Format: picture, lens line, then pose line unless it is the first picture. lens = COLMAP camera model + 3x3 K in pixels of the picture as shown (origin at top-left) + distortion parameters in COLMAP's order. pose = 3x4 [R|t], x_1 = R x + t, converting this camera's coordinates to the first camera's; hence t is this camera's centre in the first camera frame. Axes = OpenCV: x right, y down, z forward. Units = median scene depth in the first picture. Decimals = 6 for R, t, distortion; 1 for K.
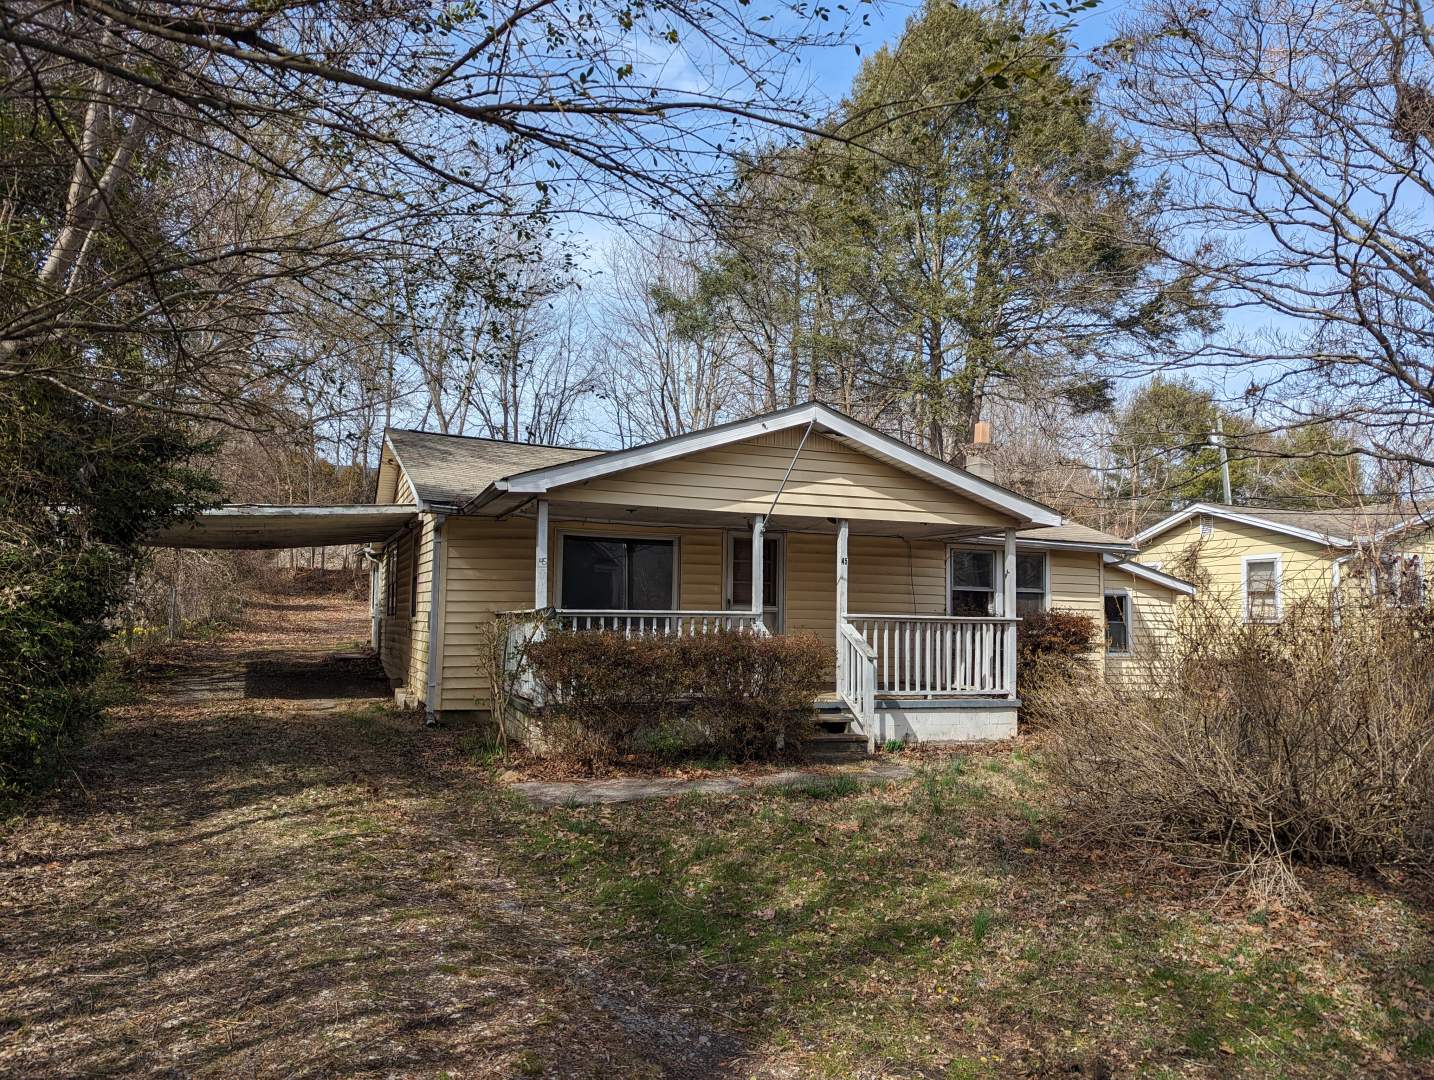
lens RADIAL K [[1002.6, 0, 722.1], [0, 1002.6, 554.9], [0, 0, 1]] dist [0.066961, -0.052718]
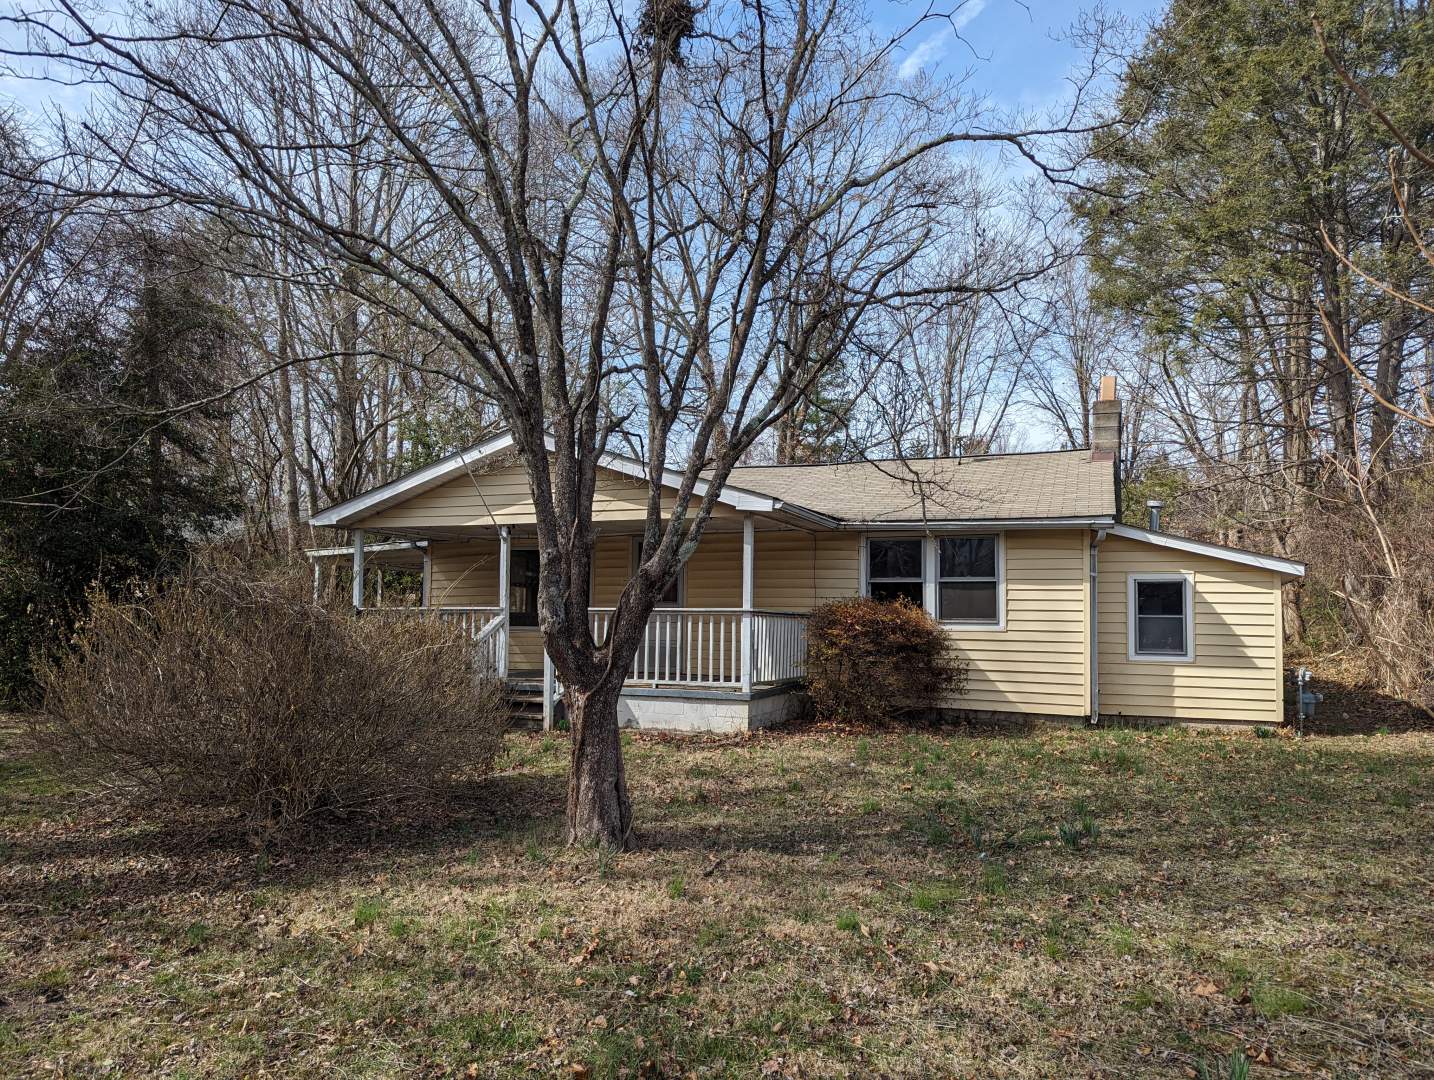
lens RADIAL K [[1002.6, 0, 719.7], [0, 1002.6, 542.6], [0, 0, 1]] dist [0.066961, -0.052718]
pose [[0.709198, -0.060155, -0.702438, 0.866637], [0.045102, 0.998183, -0.039946, 0.032976], [0.703565, -0.003352, 0.710623, 0.273047]]
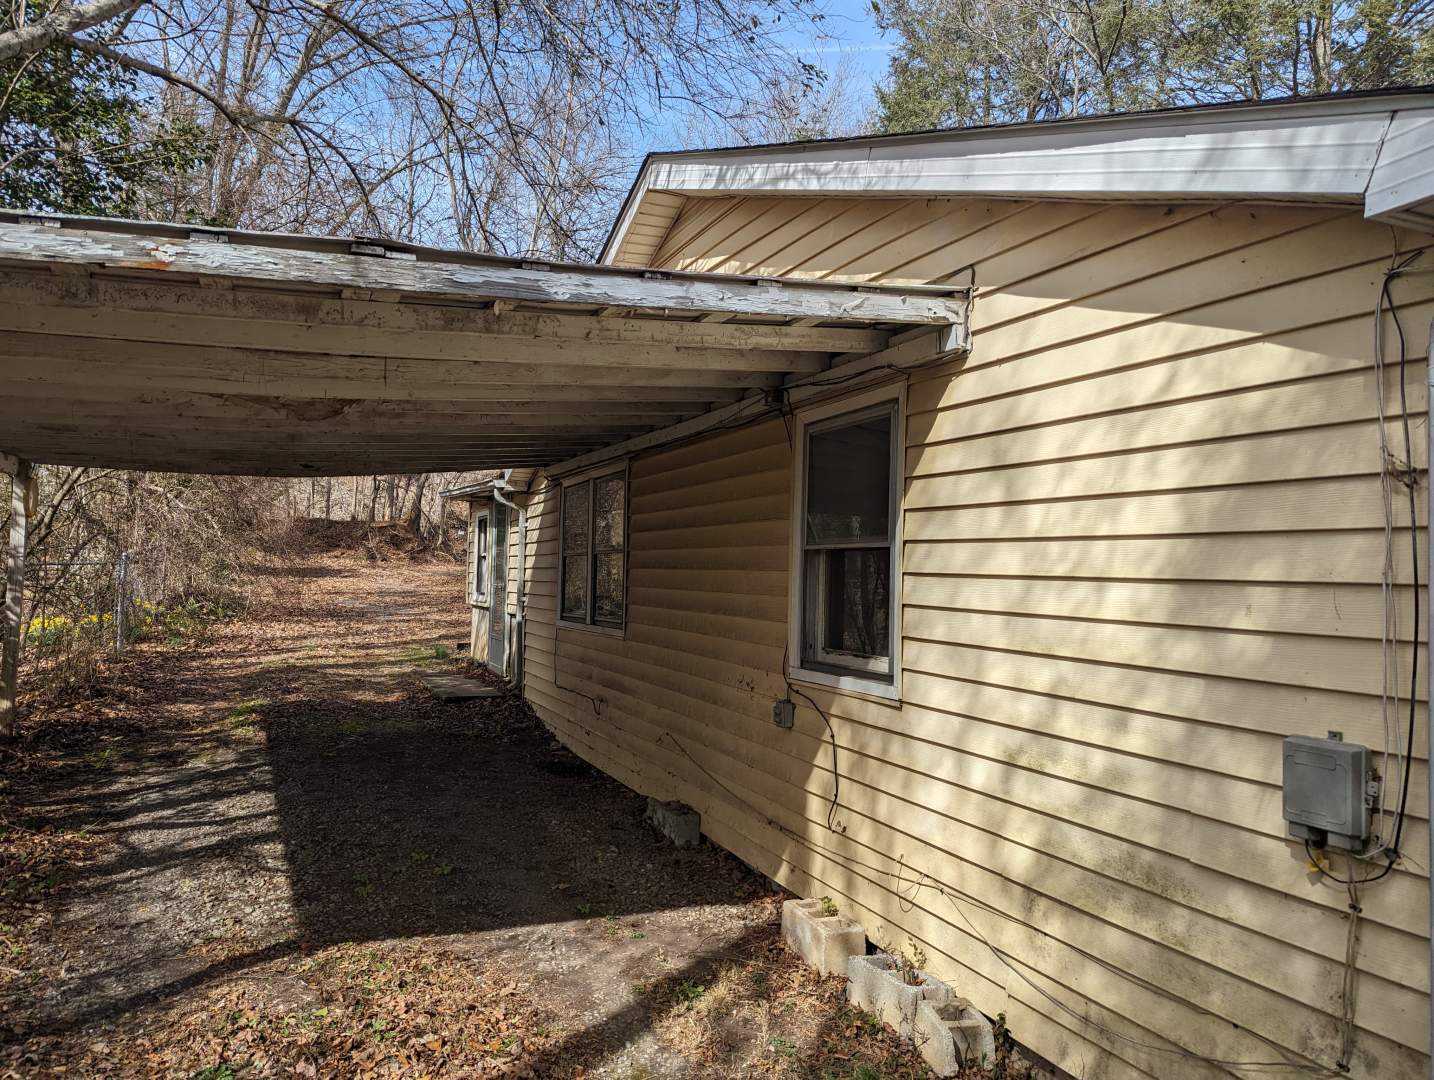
lens RADIAL K [[1002.6, 0, 703.6], [0, 1002.6, 536.7], [0, 0, 1]] dist [0.066961, -0.052718]
pose [[0.999895, 0.010361, 0.010118, -0.373816], [-0.010632, 0.999576, 0.027107, 0.010356], [-0.009833, -0.027212, 0.999581, 0.726126]]
